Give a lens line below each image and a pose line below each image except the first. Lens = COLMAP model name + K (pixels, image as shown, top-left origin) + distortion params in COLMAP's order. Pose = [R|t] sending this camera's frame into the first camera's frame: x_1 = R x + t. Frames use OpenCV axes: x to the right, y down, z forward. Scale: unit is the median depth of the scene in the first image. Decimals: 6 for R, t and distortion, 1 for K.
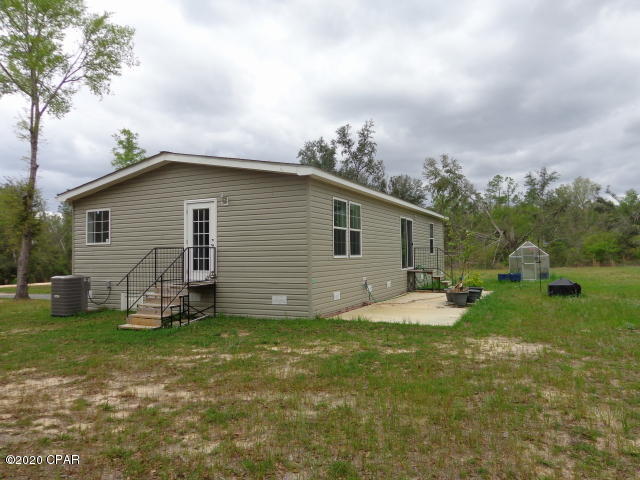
lens RADIAL K [[451.2, 0, 319.3], [0, 451.2, 238.4], [0, 0, 1]] dist [0.000713, 0.011106]
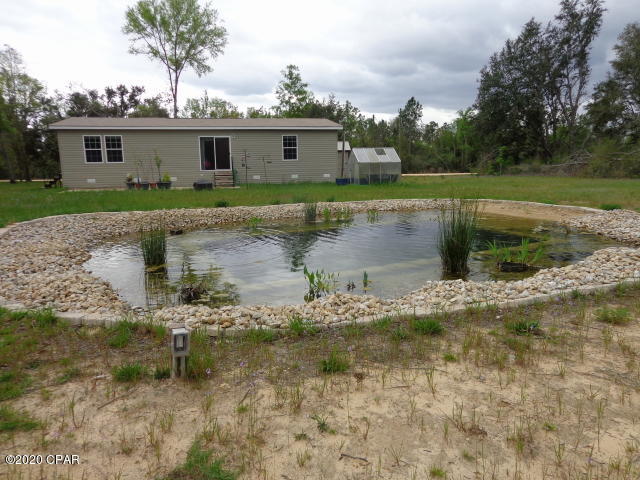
lens RADIAL K [[451.2, 0, 319.3], [0, 451.2, 238.4], [0, 0, 1]] dist [0.000713, 0.011106]
pose [[0.629254, 0.144008, -0.763741, 2.058441], [0.030109, 0.977429, 0.209108, -0.021746], [0.776616, -0.154578, 0.610715, 0.393898]]
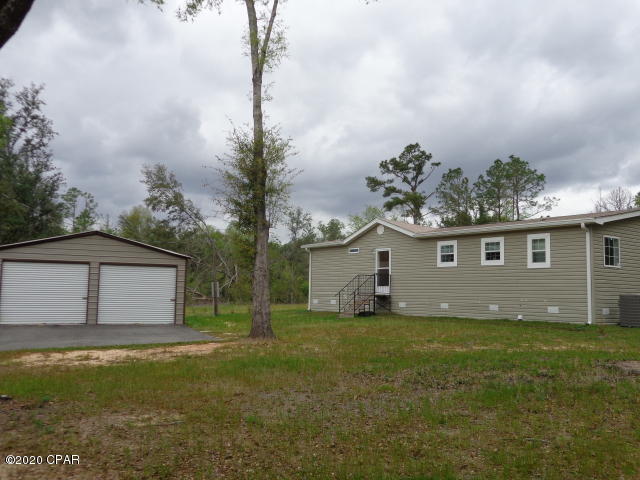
lens RADIAL K [[604.7, 0, 321.8], [0, 604.7, 238.5], [0, 0, 1]] dist [0.001243, 0.008024]
pose [[0.457032, 0.109000, 0.882746, -2.097909], [-0.058095, 0.994002, -0.092659, 0.120627], [-0.887551, -0.008935, 0.460623, 0.912088]]
